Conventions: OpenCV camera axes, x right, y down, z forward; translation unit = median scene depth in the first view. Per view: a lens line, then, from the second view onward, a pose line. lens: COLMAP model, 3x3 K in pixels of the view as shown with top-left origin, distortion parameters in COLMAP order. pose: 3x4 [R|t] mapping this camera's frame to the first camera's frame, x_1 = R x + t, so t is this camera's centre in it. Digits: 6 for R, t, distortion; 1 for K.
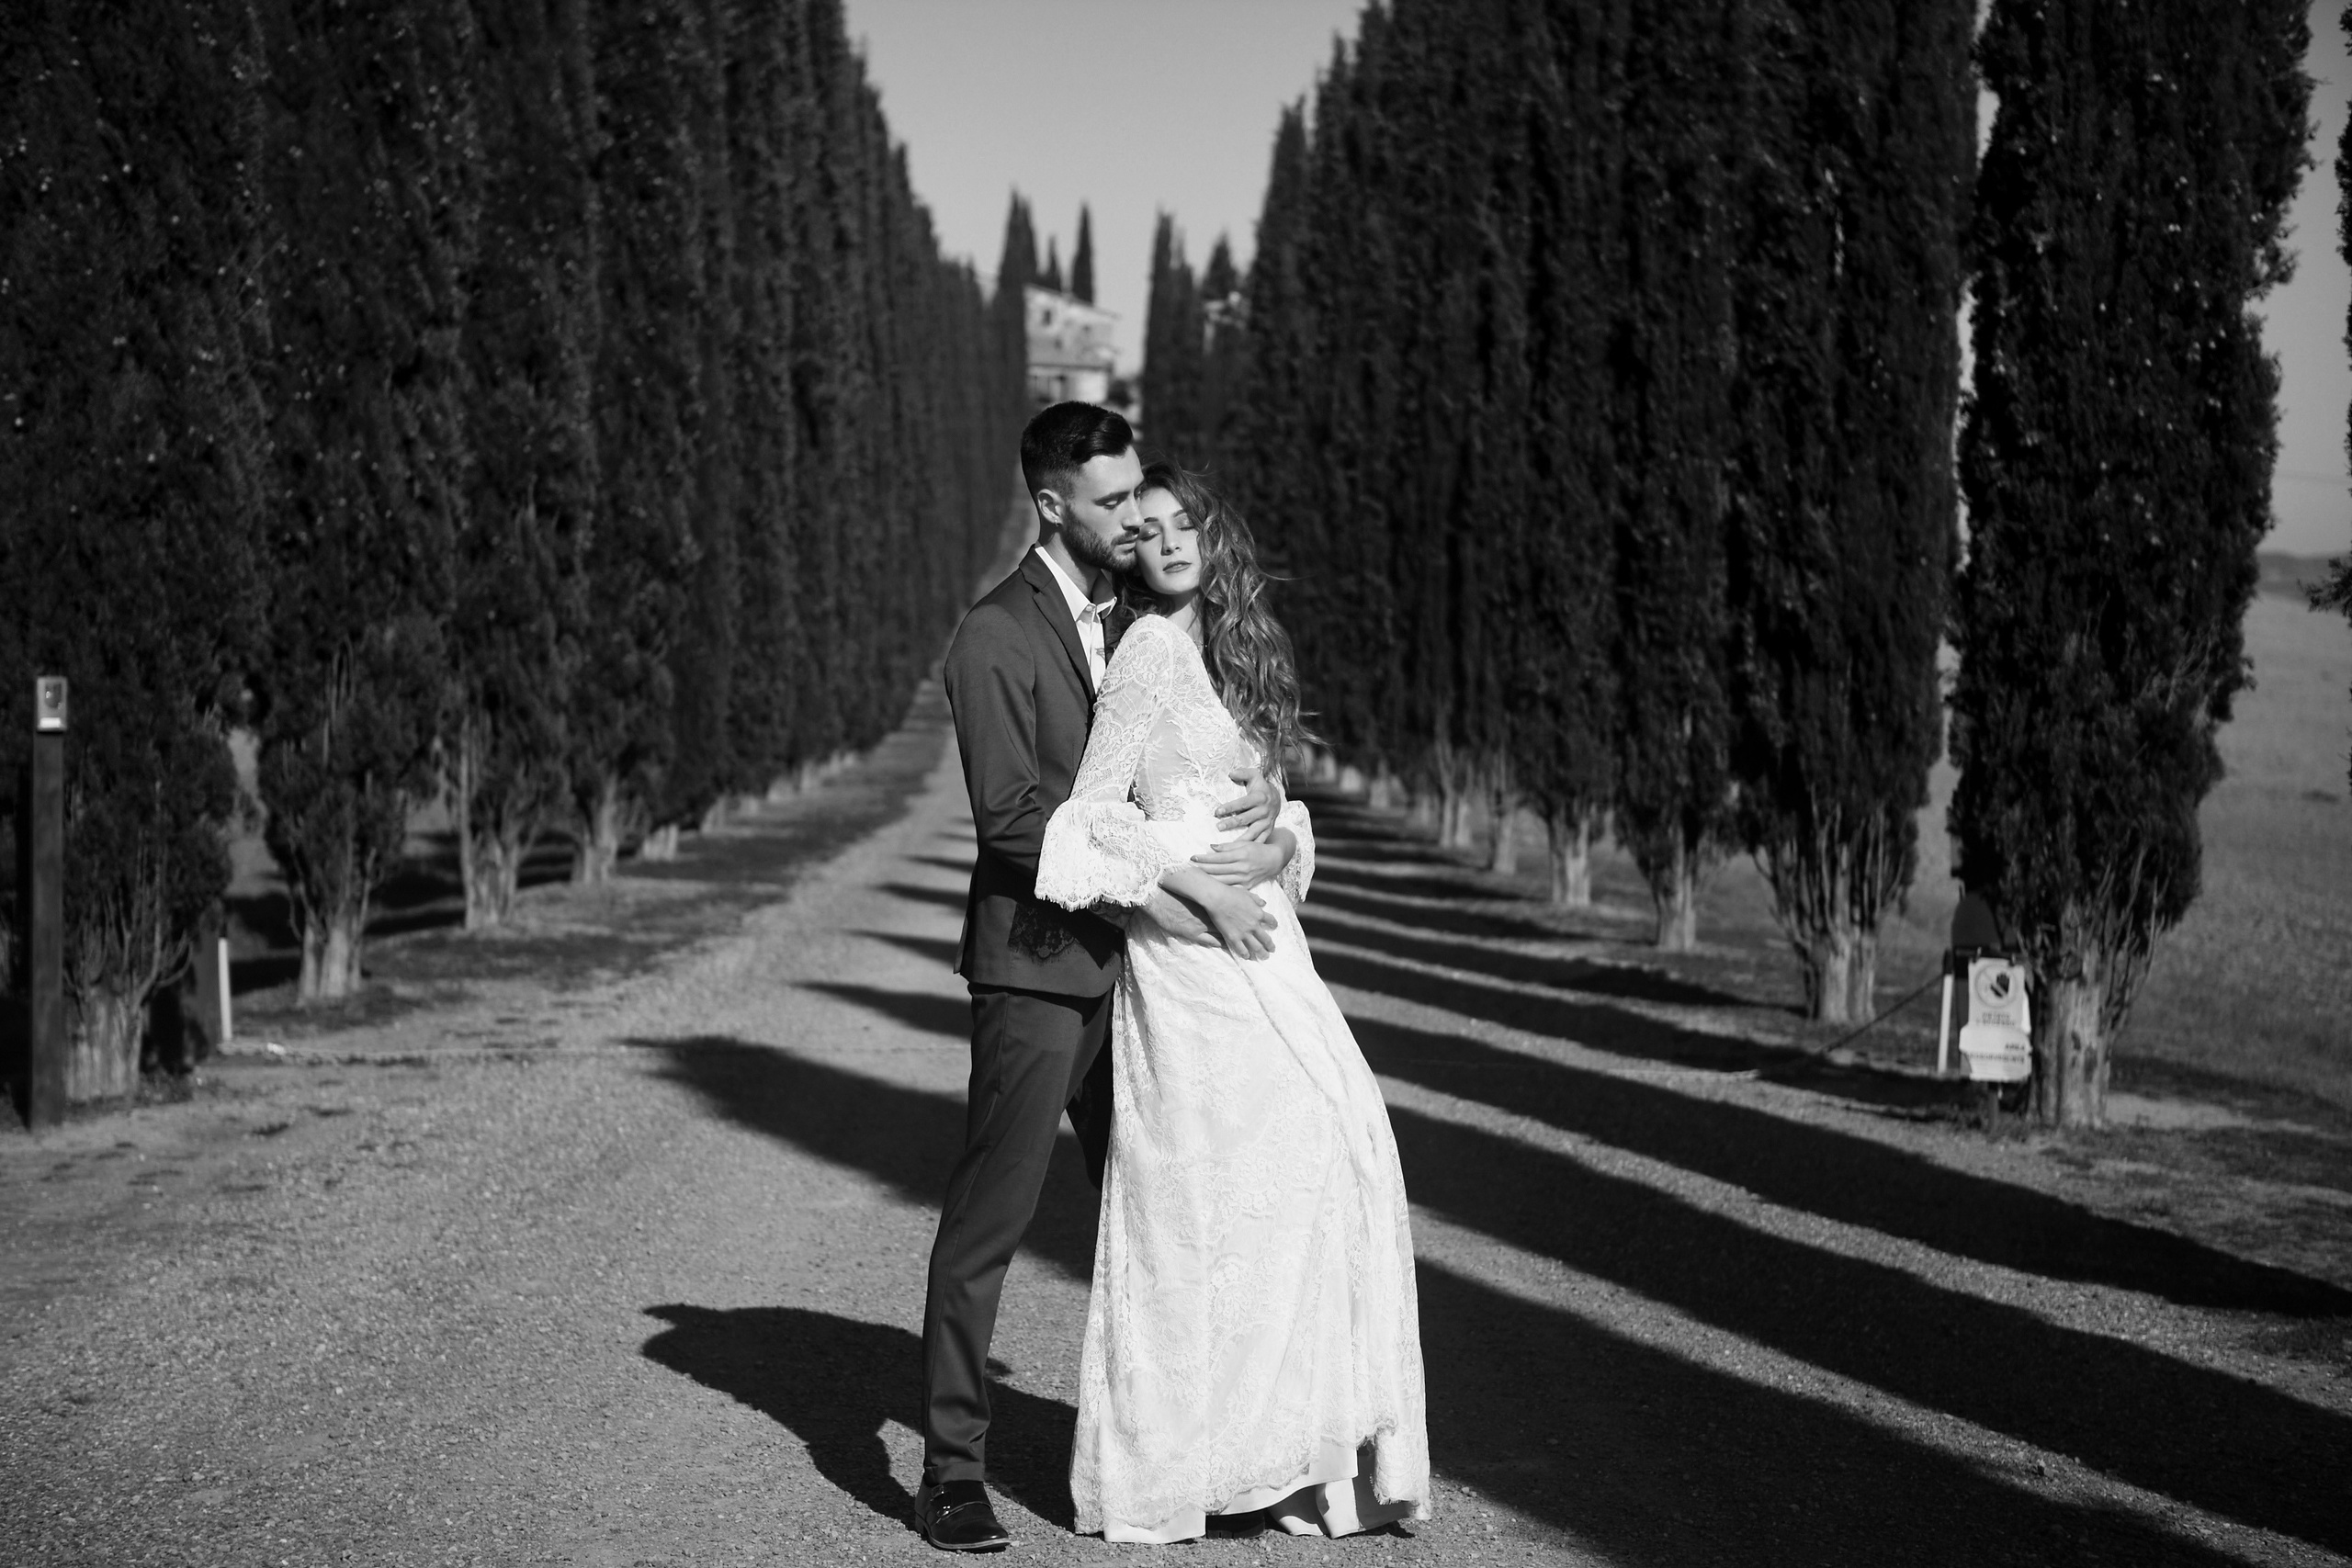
lens RADIAL K [[4010.9, 0, 1169.5], [0, 4010.9, 765.4], [0, 0, 1]] dist [0.143788, -0.083108]
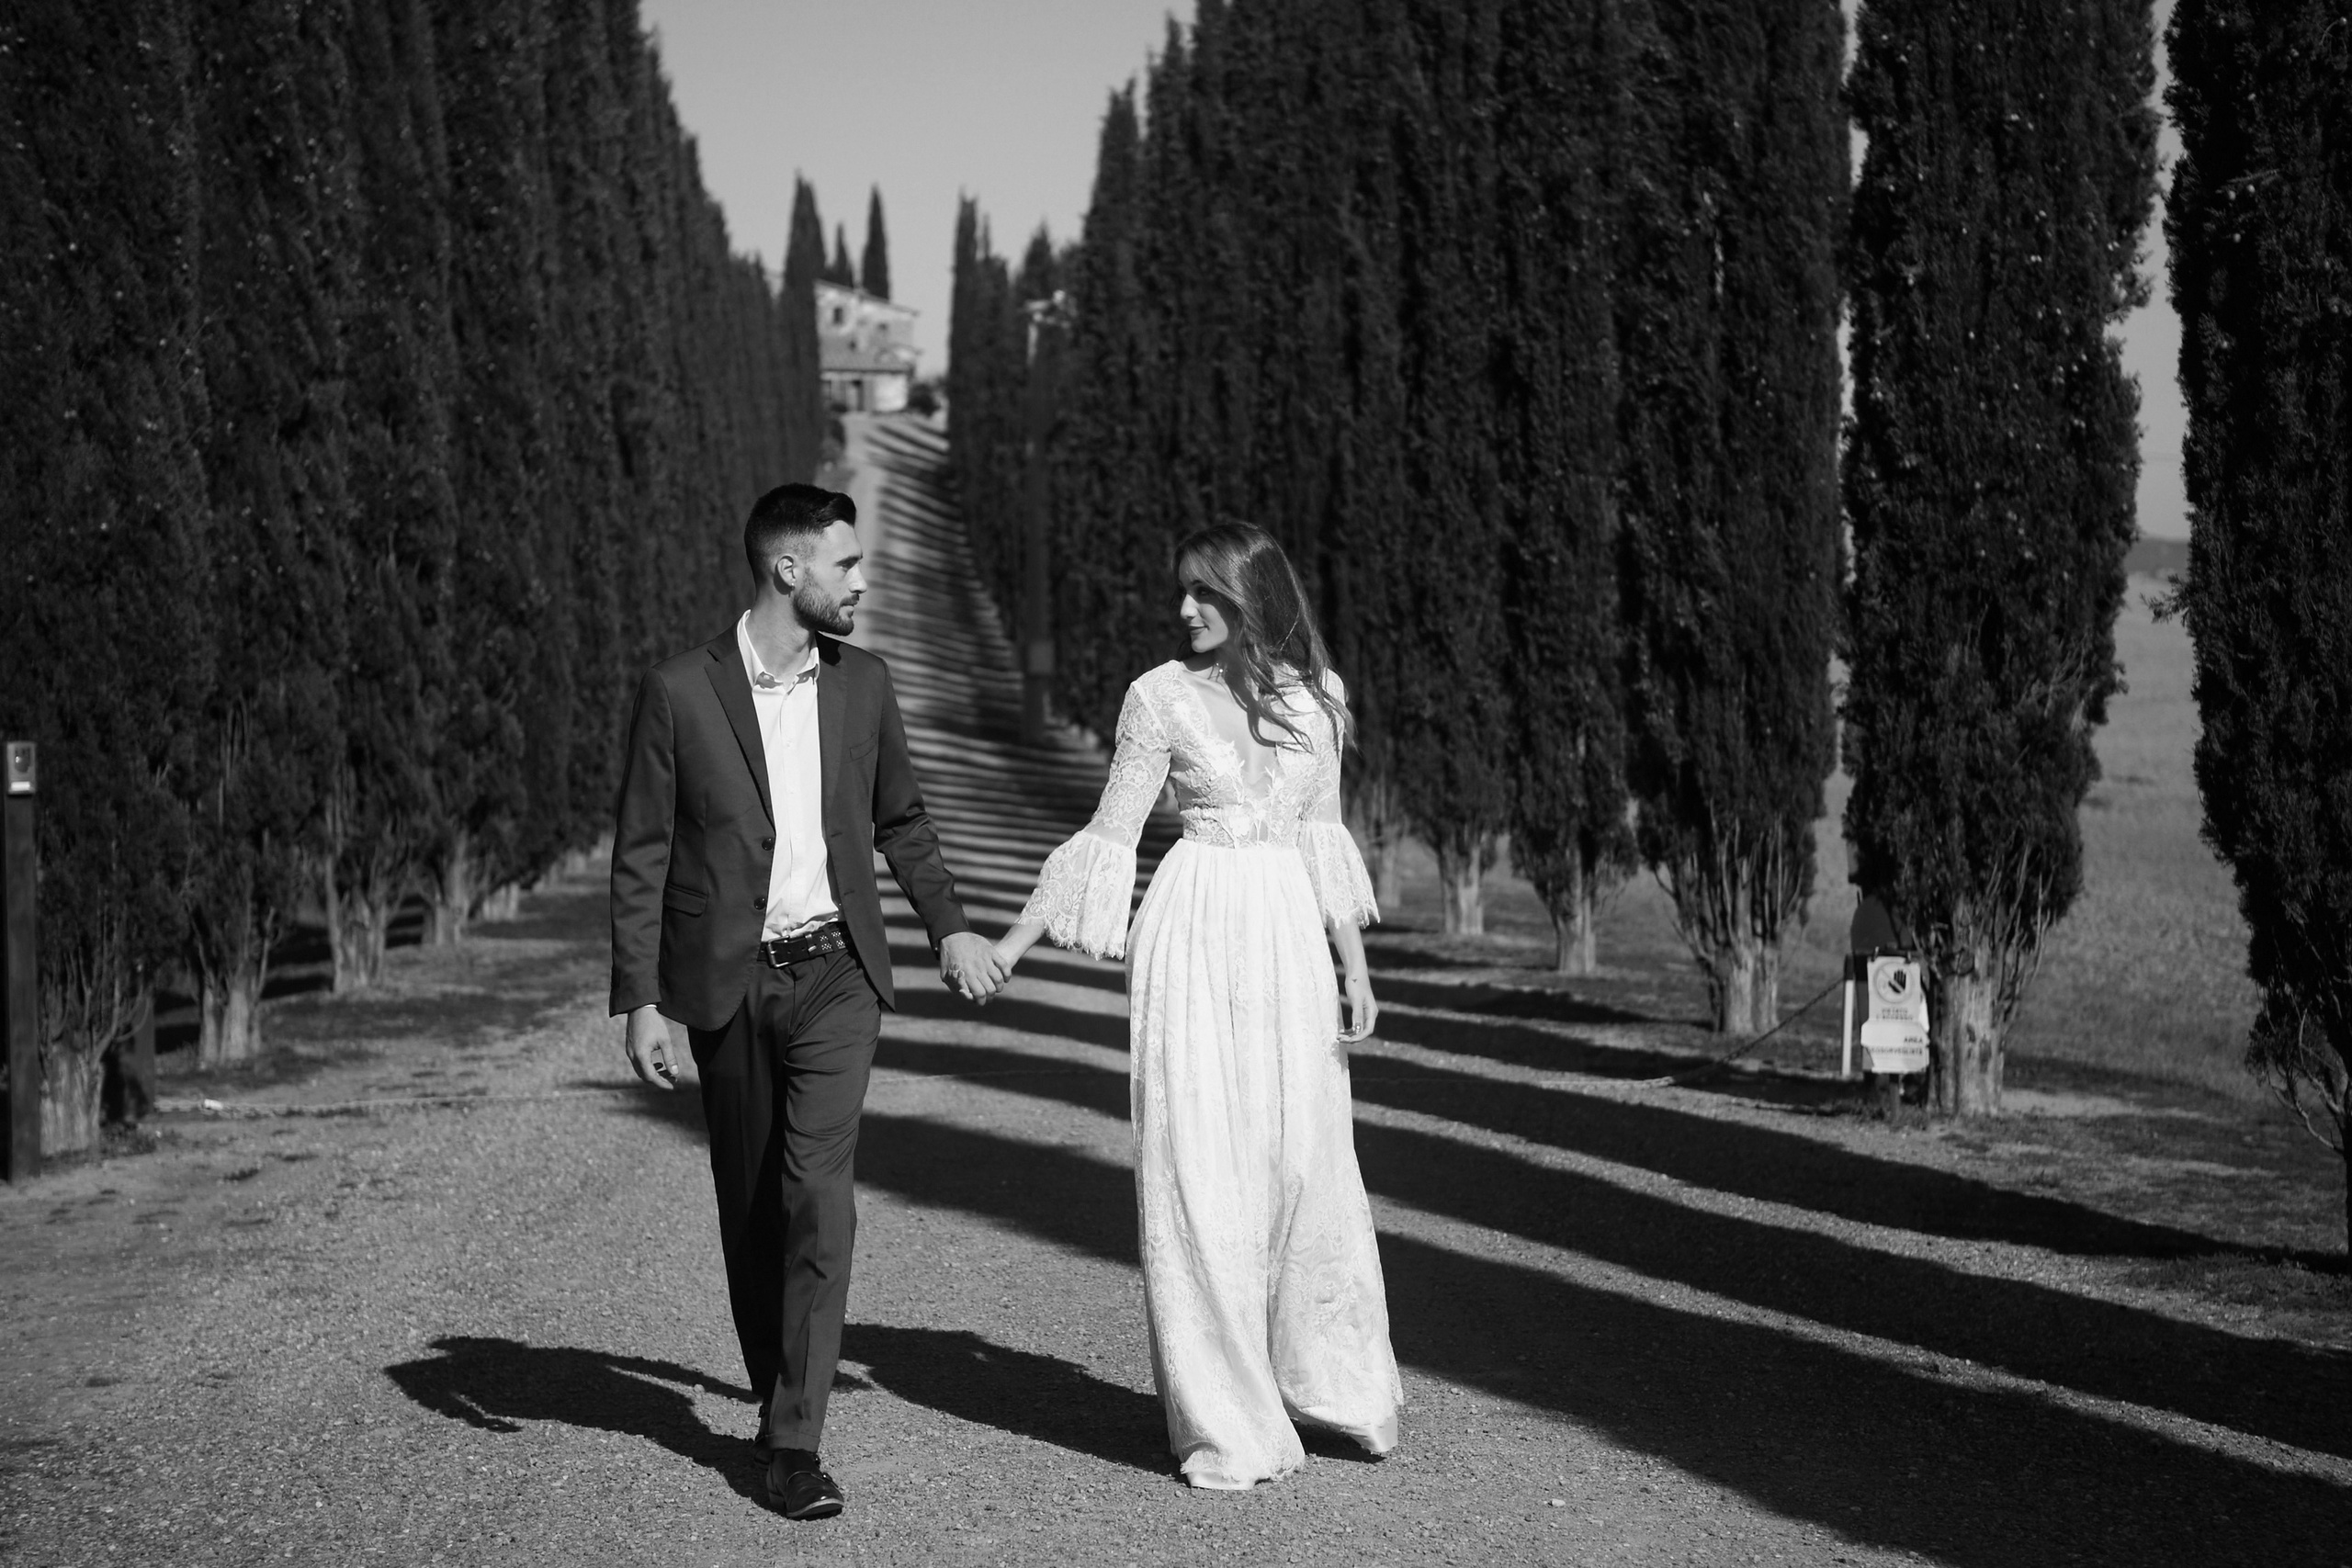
lens RADIAL K [[4463.3, 0, 1229.5], [0, 4463.3, 725.9], [0, 0, 1]] dist [0.163342, -0.031739]
pose [[0.998108, -0.028873, 0.054279, -0.021036], [0.029855, 0.999403, -0.017374, 0.002240], [-0.053745, 0.018962, 0.998375, -0.113044]]
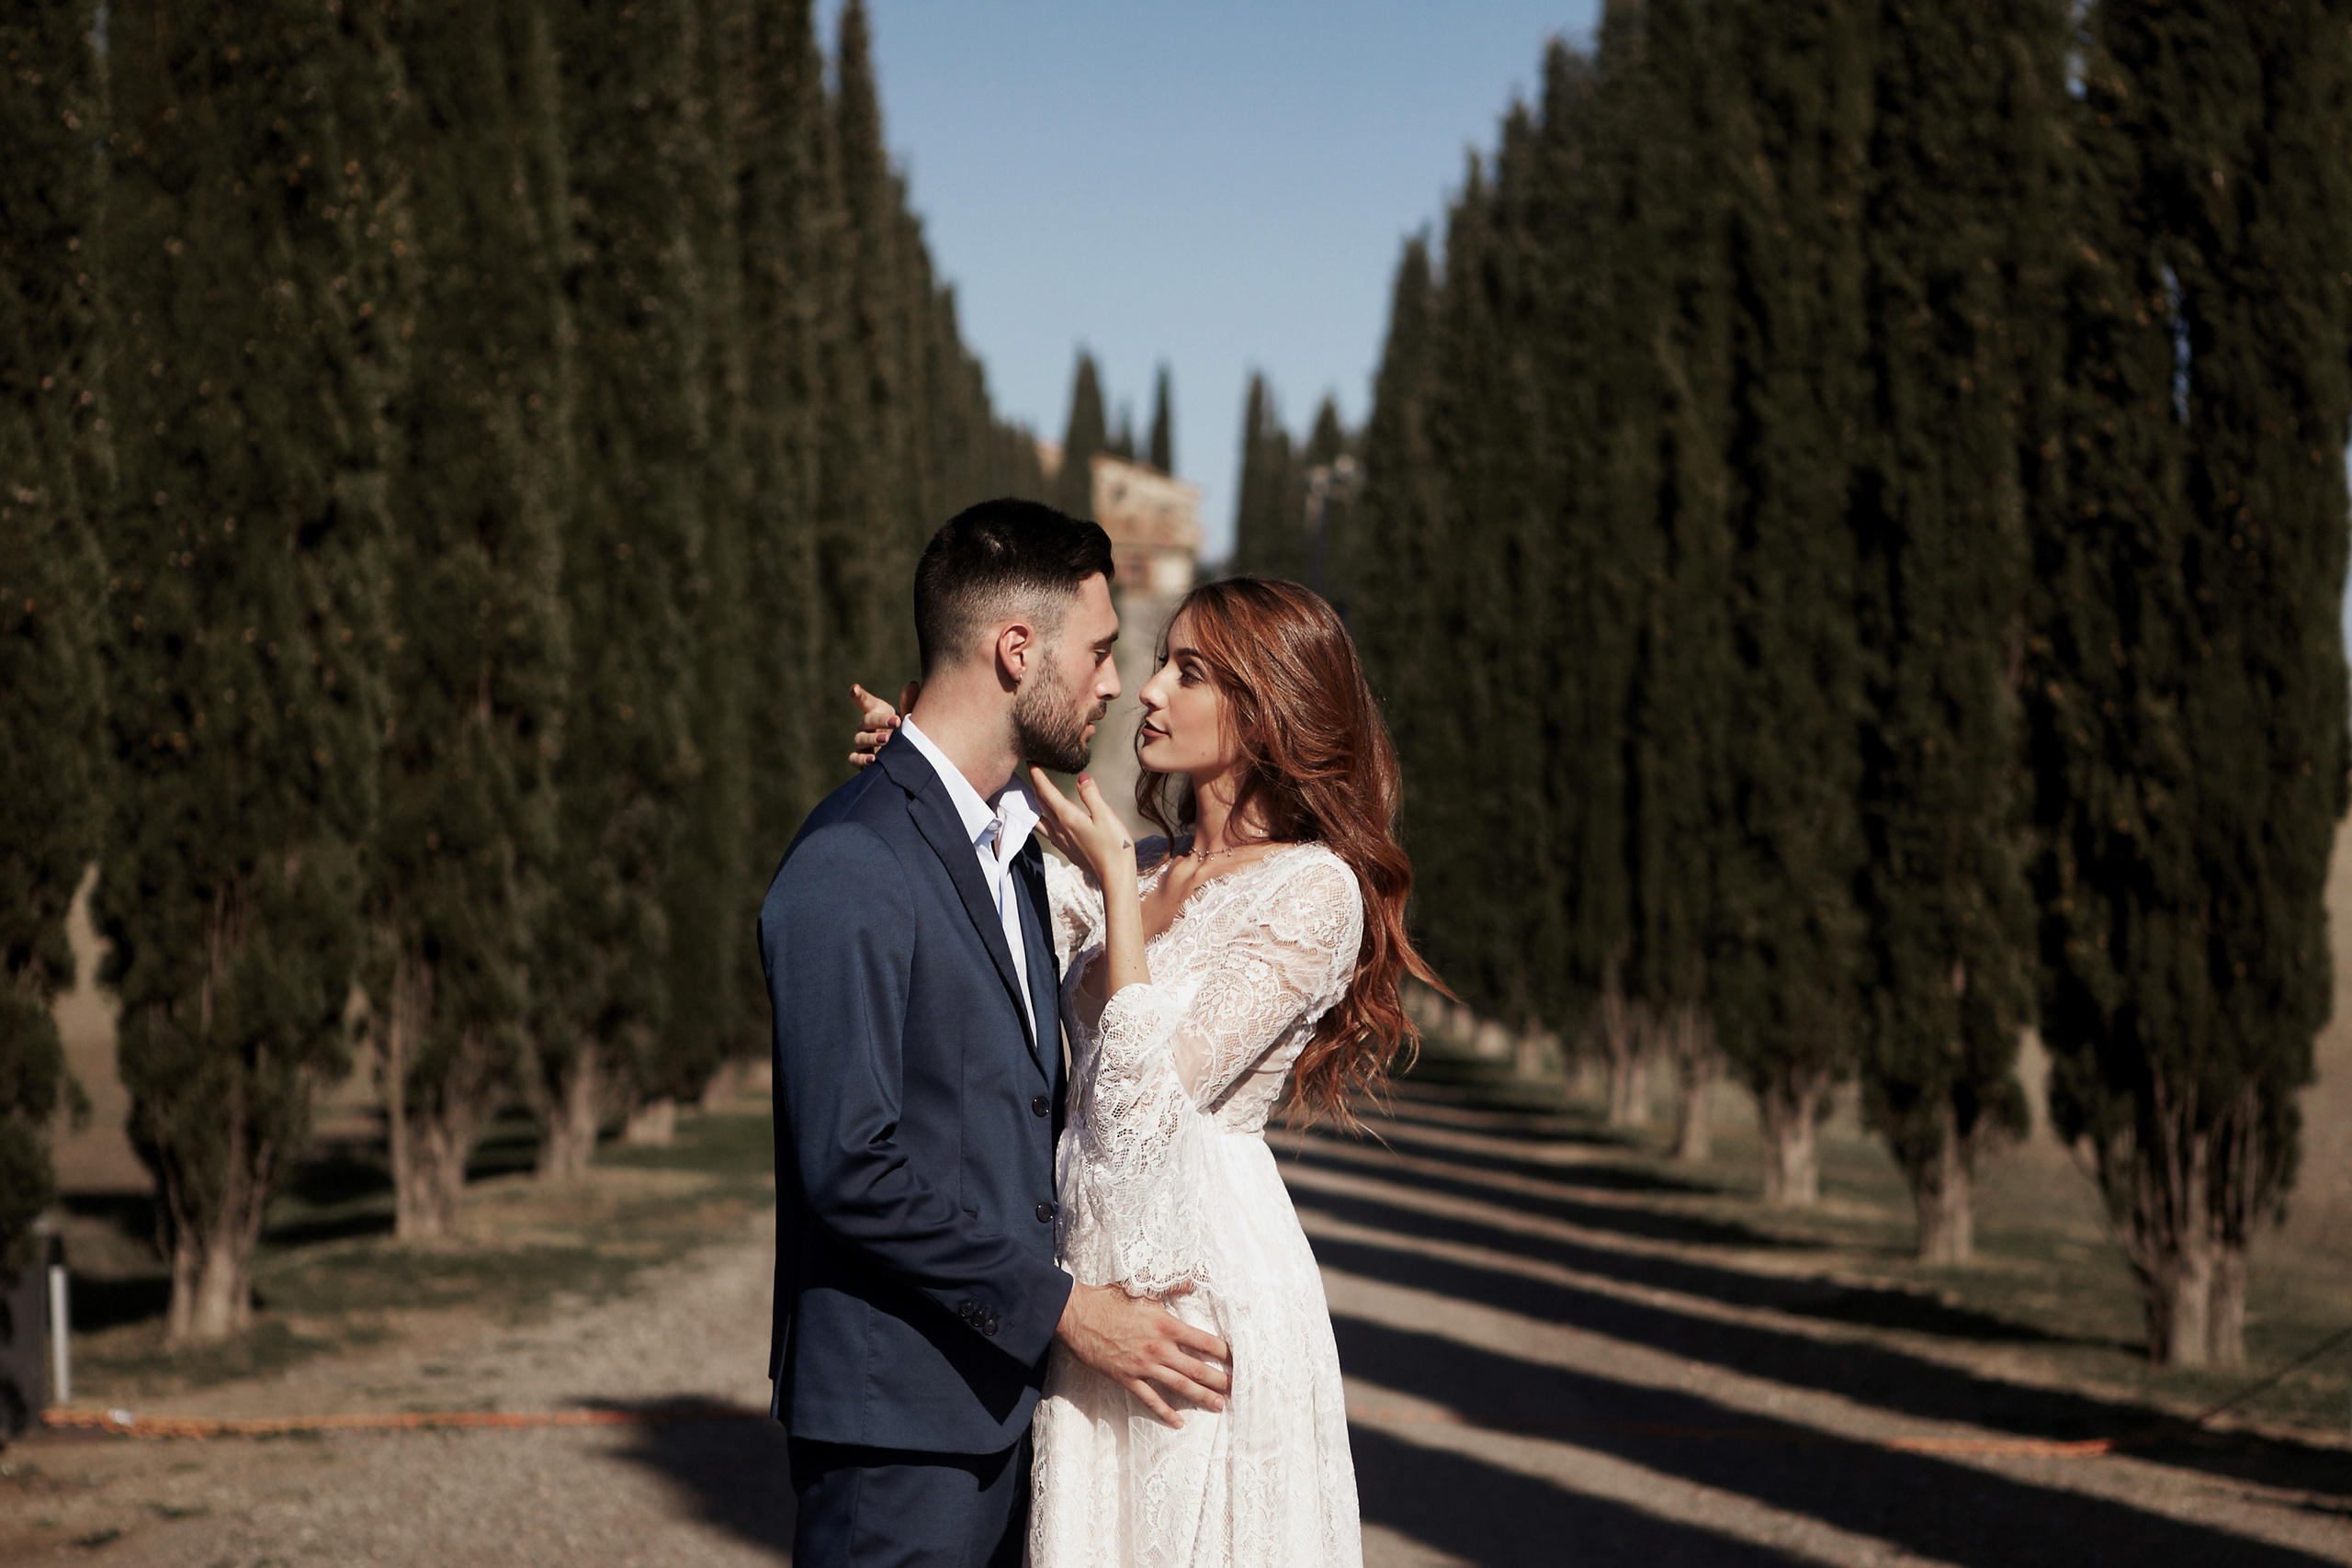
lens RADIAL K [[4714.0, 0, 1257.2], [0, 4714.0, 837.3], [0, 0, 1]] dist [0.200168, -0.118094]
pose [[0.999998, -0.001295, -0.001208, -0.006719], [0.001248, 0.999268, -0.038225, -0.002851], [0.001257, 0.038224, 0.999268, 0.086941]]
